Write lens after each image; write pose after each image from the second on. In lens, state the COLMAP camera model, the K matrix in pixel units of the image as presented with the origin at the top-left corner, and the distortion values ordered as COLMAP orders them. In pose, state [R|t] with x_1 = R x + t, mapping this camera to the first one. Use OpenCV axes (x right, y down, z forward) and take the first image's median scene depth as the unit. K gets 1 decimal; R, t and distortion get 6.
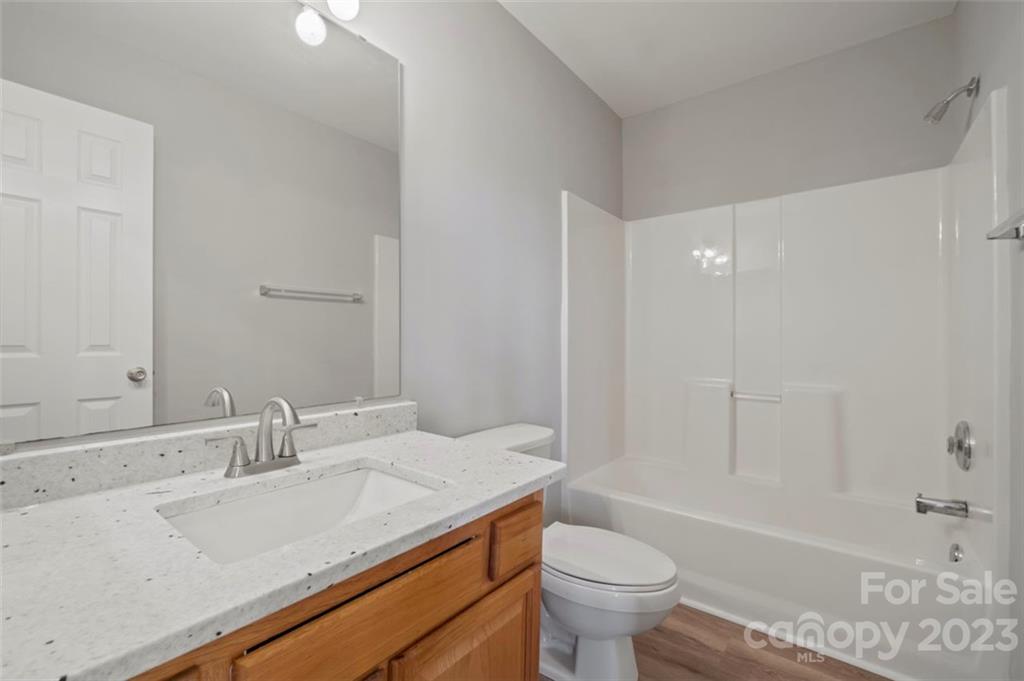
lens RADIAL K [[438.4, 0, 512.0], [0, 438.4, 340.5], [0, 0, 1]] dist [0.006527, 0.000084]
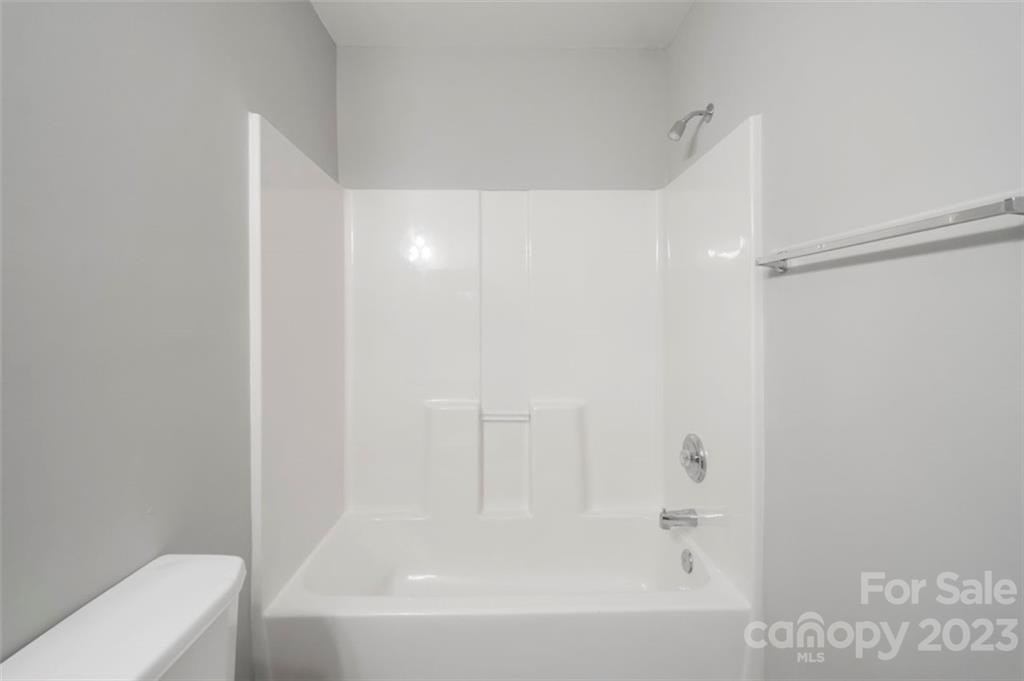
lens RADIAL K [[460.1, 0, 512.4], [0, 460.1, 330.2], [0, 0, 1]] dist [0.000367, 0.000216]
pose [[0.782307, -0.005403, 0.622870, 0.005430], [0.007147, 0.999974, -0.000301, -0.045957], [-0.622852, 0.004687, 0.782325, 0.299094]]
